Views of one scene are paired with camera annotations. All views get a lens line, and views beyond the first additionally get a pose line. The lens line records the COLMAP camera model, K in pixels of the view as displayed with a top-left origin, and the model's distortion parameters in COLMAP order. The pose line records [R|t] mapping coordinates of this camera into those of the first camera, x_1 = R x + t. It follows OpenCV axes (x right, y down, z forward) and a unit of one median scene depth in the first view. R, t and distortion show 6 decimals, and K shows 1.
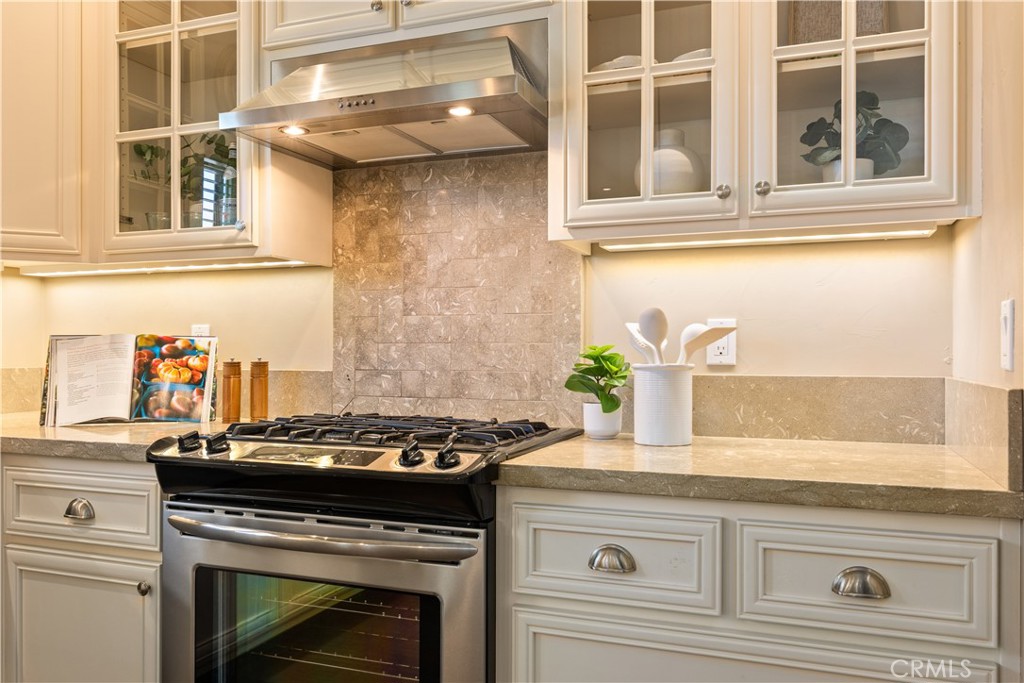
lens RADIAL K [[797.7, 0, 512.0], [0, 797.7, 341.5], [0, 0, 1]] dist [0.002585, -0.001057]
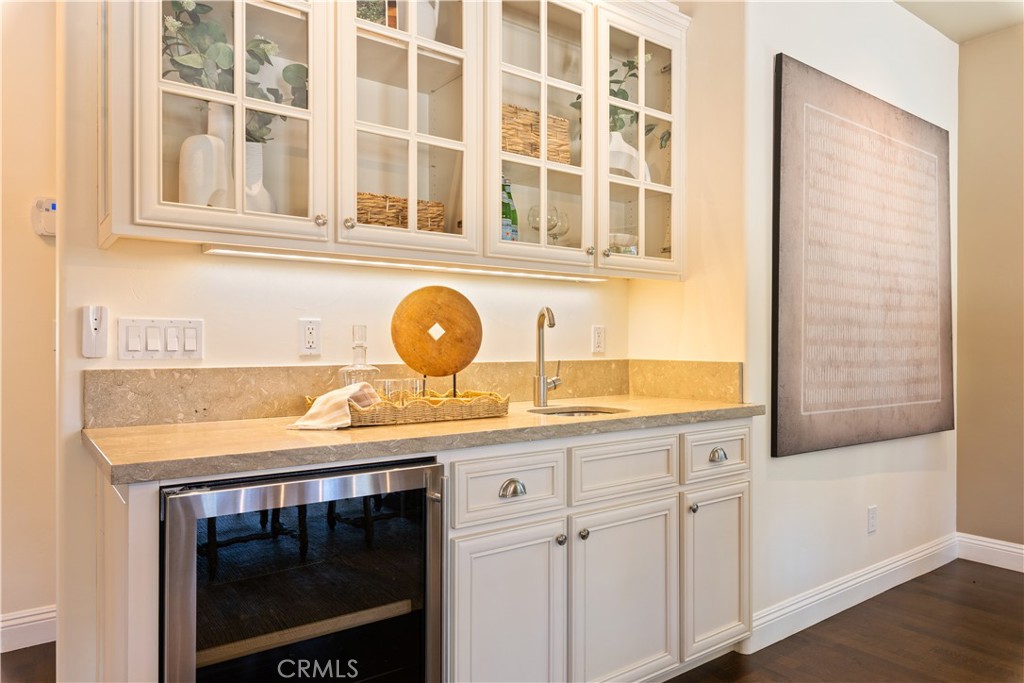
lens RADIAL K [[665.9, 0, 512.0], [0, 665.9, 341.5], [0, 0, 1]] dist [-0.000697, -0.000063]
pose [[0.539120, 0.004325, 0.842218, -0.872848], [-0.007194, 0.999974, -0.000530, 0.004581], [-0.842198, -0.005774, 0.539138, 0.331422]]
